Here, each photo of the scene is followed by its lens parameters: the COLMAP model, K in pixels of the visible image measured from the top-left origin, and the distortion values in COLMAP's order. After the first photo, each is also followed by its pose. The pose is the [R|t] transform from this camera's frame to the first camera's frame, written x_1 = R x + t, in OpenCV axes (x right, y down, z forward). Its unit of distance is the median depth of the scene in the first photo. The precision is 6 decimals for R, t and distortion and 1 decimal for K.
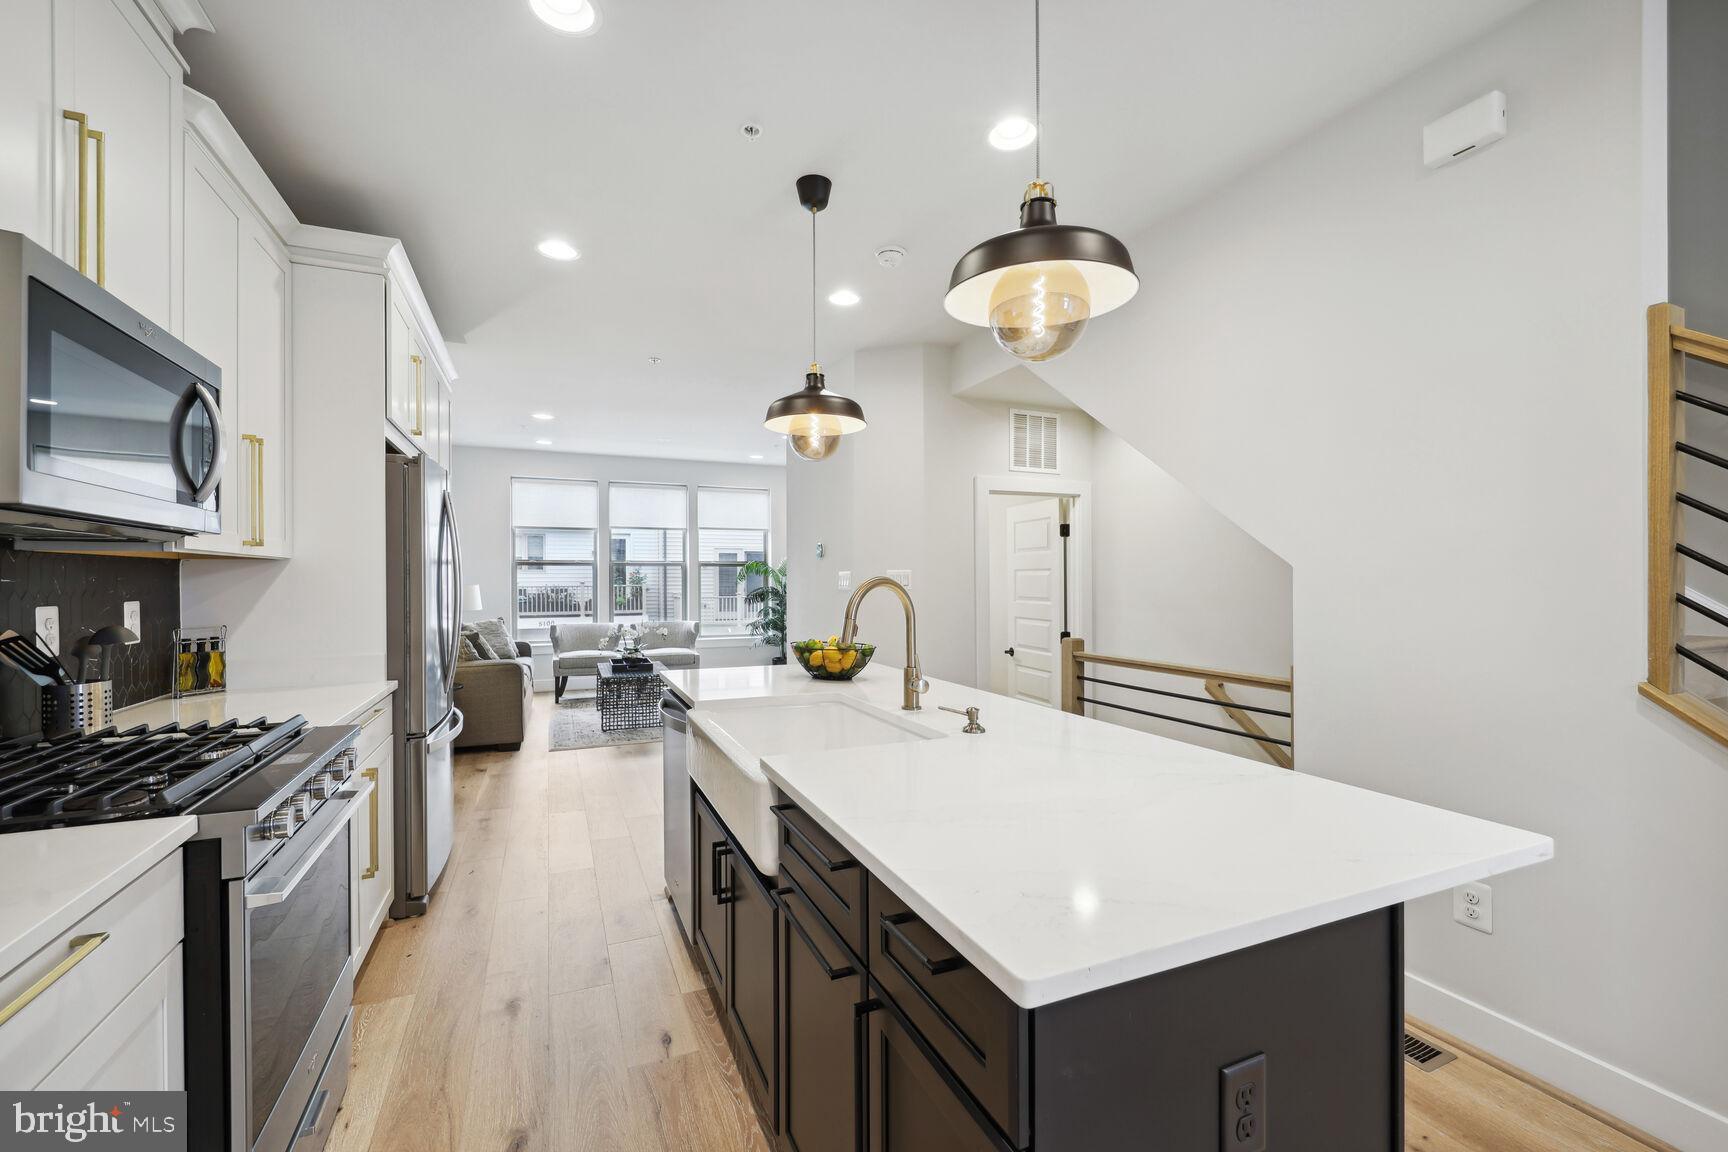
lens RADIAL K [[715.9, 0, 856.5], [0, 715.9, 579.3], [0, 0, 1]] dist [0.000153, -0.000059]
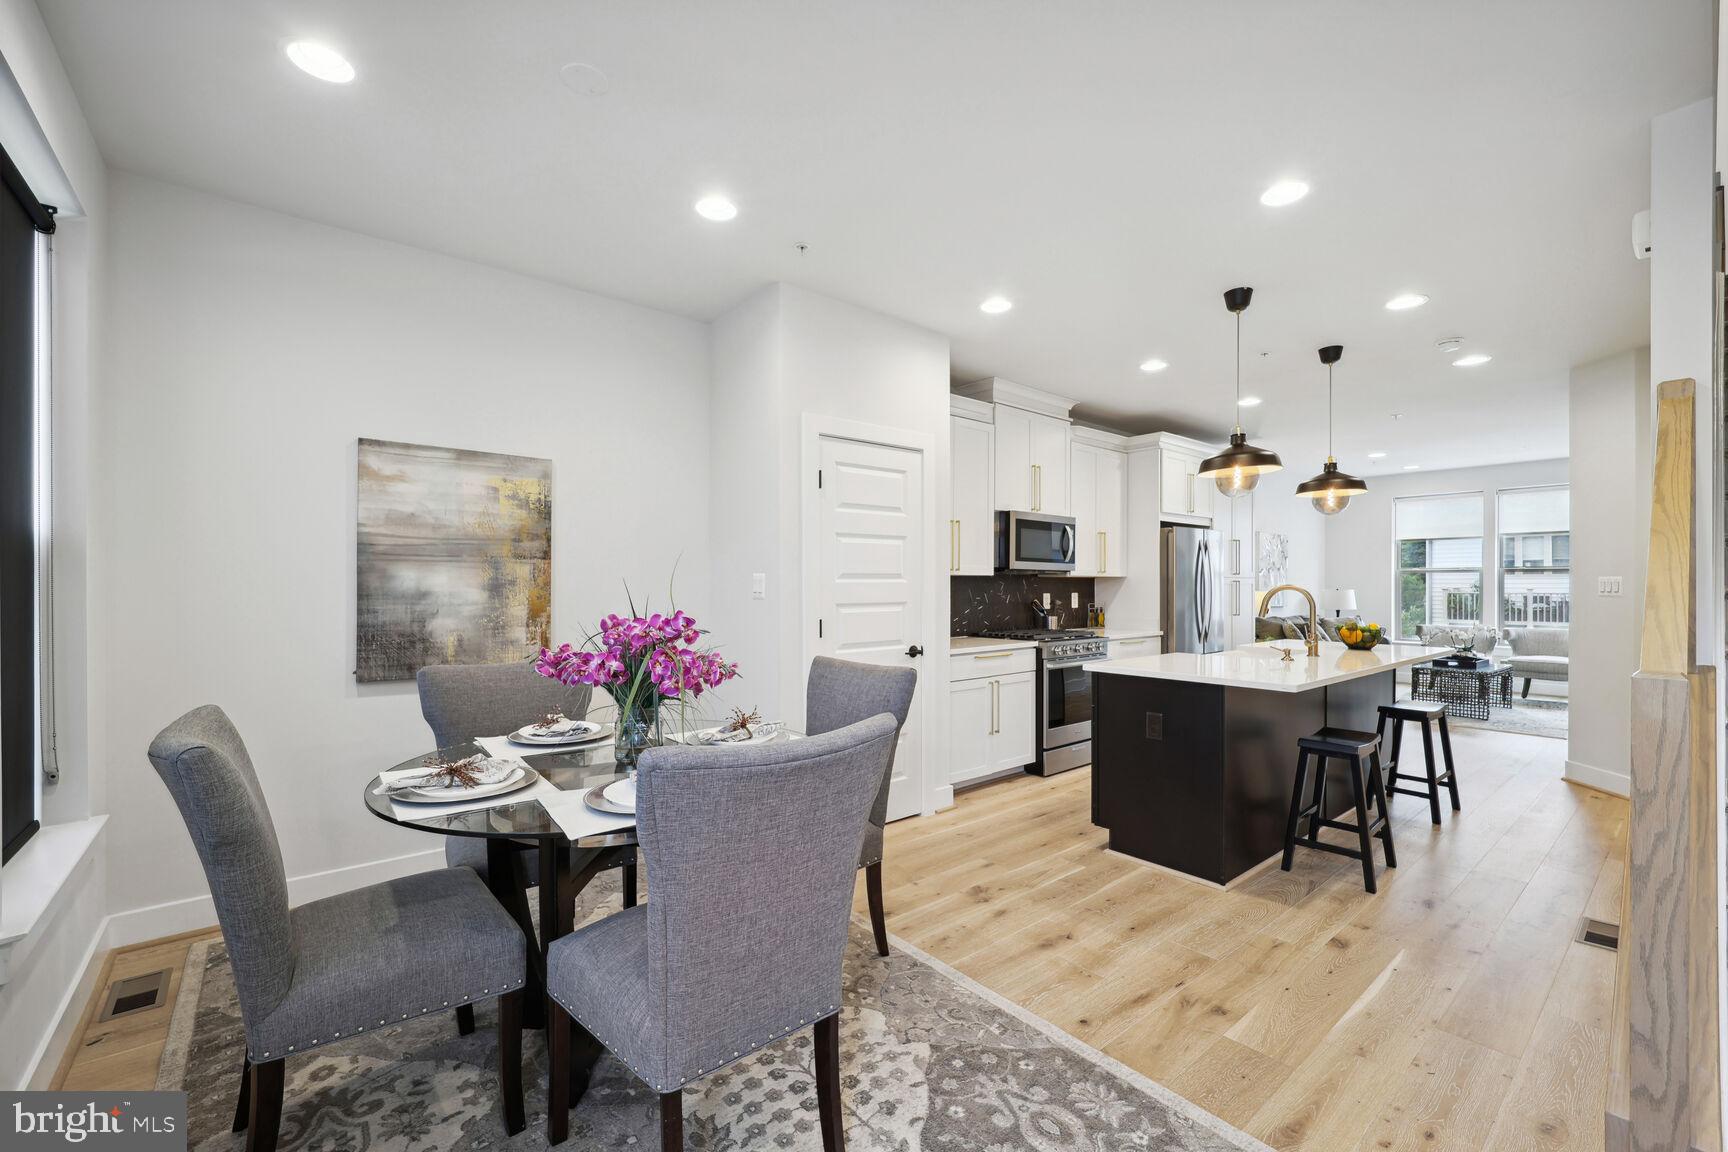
lens RADIAL K [[710.5, 0, 862.1], [0, 710.5, 588.6], [0, 0, 1]] dist [0.008036, -0.012329]
pose [[0.279097, 0.007448, -0.960234, 1.343656], [-0.001908, 0.999972, 0.007202, -0.004453], [0.960261, -0.000178, 0.279104, -0.558230]]
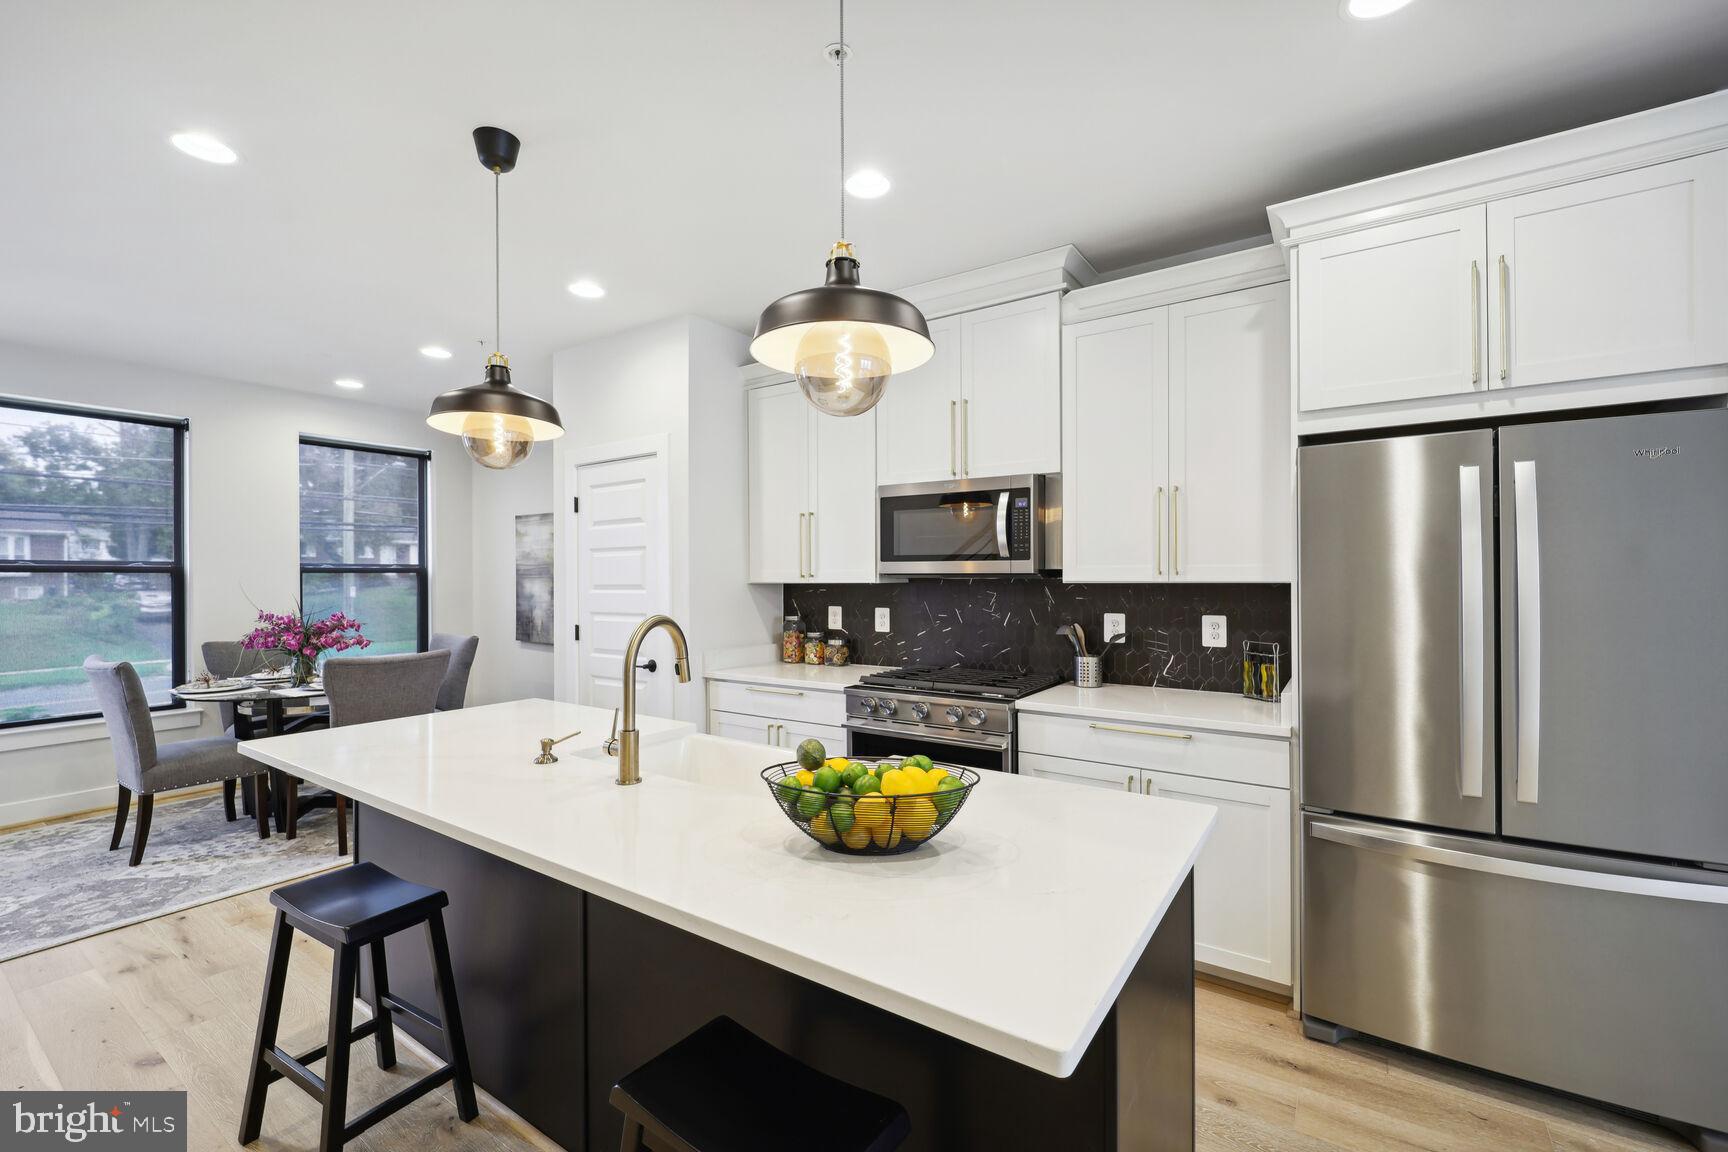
lens RADIAL K [[726.4, 0, 865.5], [0, 726.4, 575.4], [0, 0, 1]] dist [-0.002856, -0.001075]
pose [[-0.843745, 0.005252, -0.536719, 0.256221], [0.006384, 0.999980, -0.000250, -0.044035], [0.536707, -0.003637, -0.843761, 1.623935]]
